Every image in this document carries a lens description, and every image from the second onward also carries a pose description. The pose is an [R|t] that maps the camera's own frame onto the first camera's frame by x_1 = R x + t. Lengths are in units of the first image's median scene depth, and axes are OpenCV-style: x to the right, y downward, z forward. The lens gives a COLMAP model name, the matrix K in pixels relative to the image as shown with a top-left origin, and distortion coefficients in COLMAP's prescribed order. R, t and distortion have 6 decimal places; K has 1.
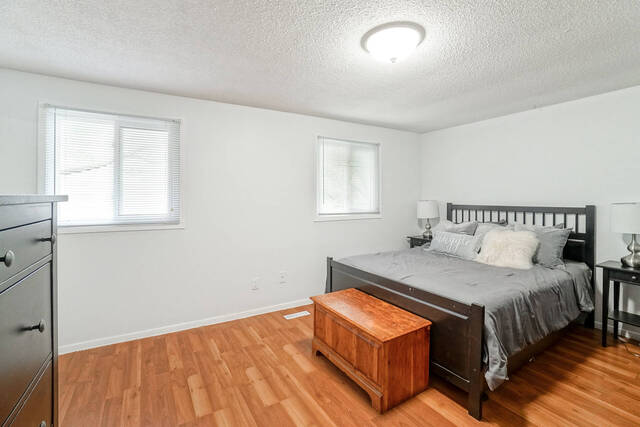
lens RADIAL K [[284.2, 0, 323.0], [0, 284.2, 196.3], [0, 0, 1]] dist [-0.029482, 0.007488]
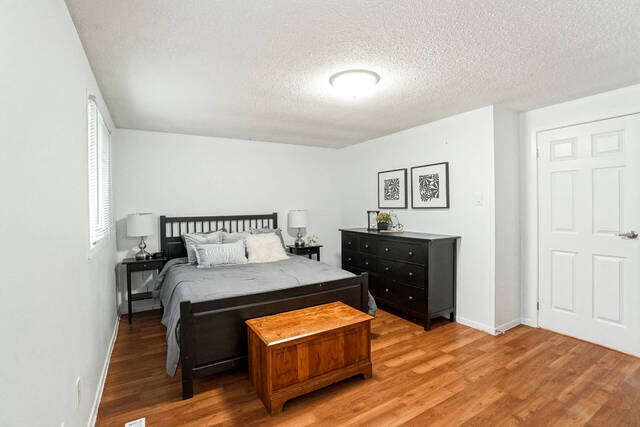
lens RADIAL K [[284.2, 0, 317.0], [0, 284.2, 213.3], [0, 0, 1]] dist [-0.029482, 0.007488]
pose [[0.042289, -0.023044, 0.998840, -0.762274], [0.011125, 0.999683, 0.022592, 0.001807], [-0.999043, 0.010156, 0.042532, 0.847246]]
